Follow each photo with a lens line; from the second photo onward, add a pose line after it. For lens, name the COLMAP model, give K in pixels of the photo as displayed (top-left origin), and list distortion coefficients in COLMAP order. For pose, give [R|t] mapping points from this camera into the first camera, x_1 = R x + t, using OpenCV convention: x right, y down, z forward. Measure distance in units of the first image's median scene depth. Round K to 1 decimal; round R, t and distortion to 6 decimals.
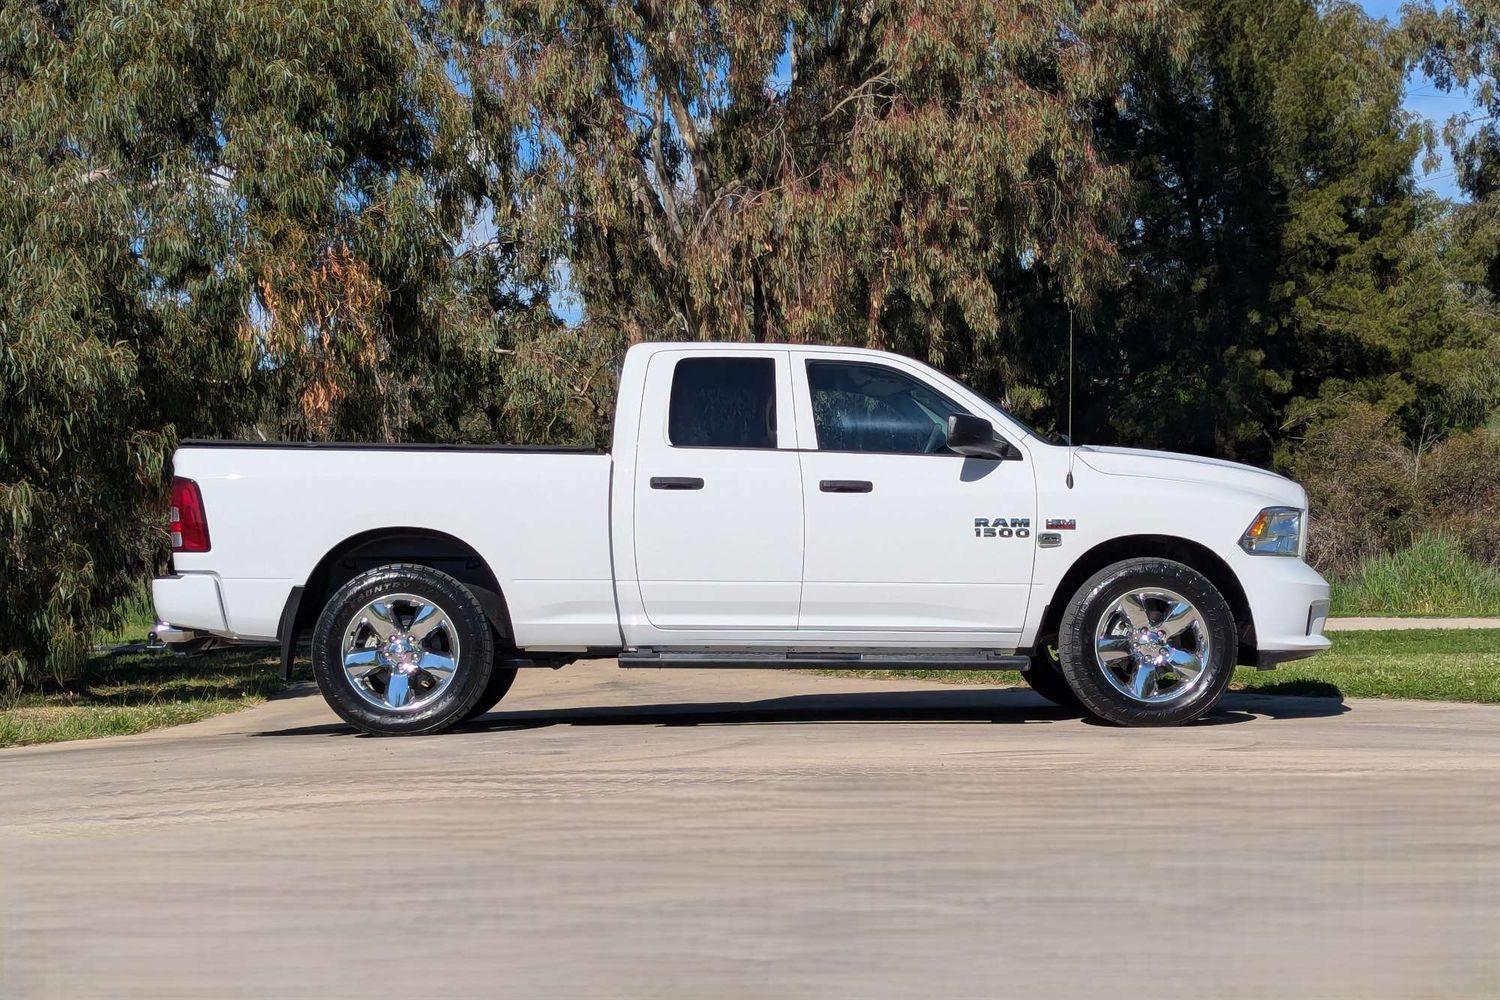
lens RADIAL K [[2814.3, 0, 805.7], [0, 2814.3, 506.9], [0, 0, 1]] dist [0.154681, 0.000000]
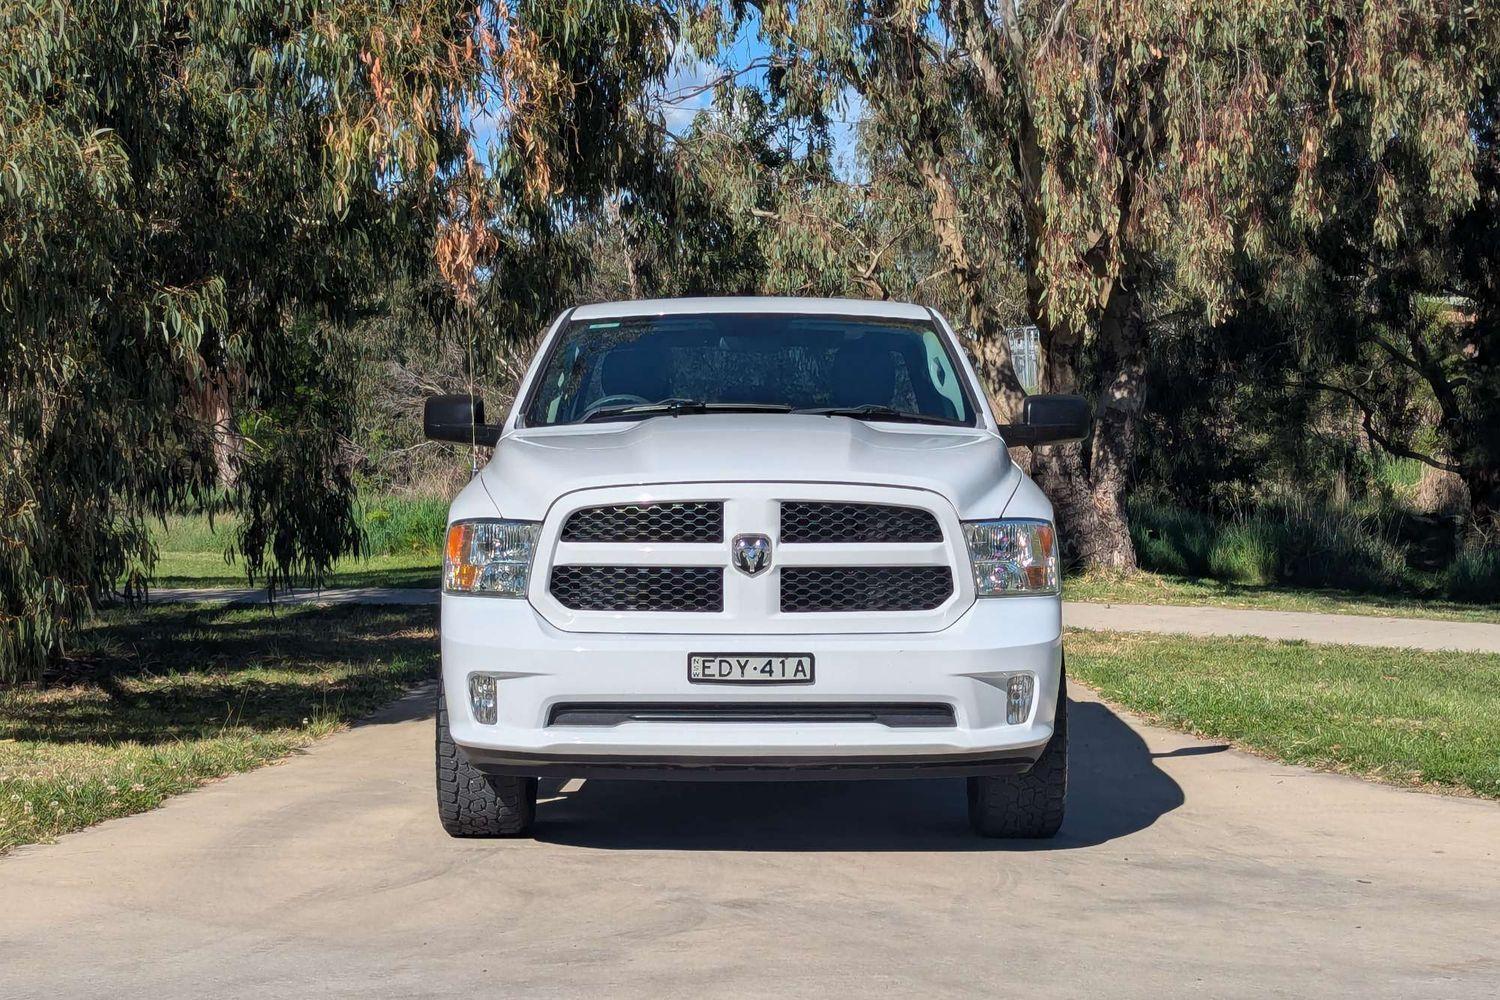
lens RADIAL K [[2814.3, 0, 773.2], [0, 2814.3, 495.6], [0, 0, 1]] dist [0.154681, 0.000000]
pose [[0.993063, 0.039575, -0.110726, -0.025288], [-0.036977, 0.998993, 0.025413, -0.001402], [0.111621, -0.021142, 0.993526, 0.327360]]
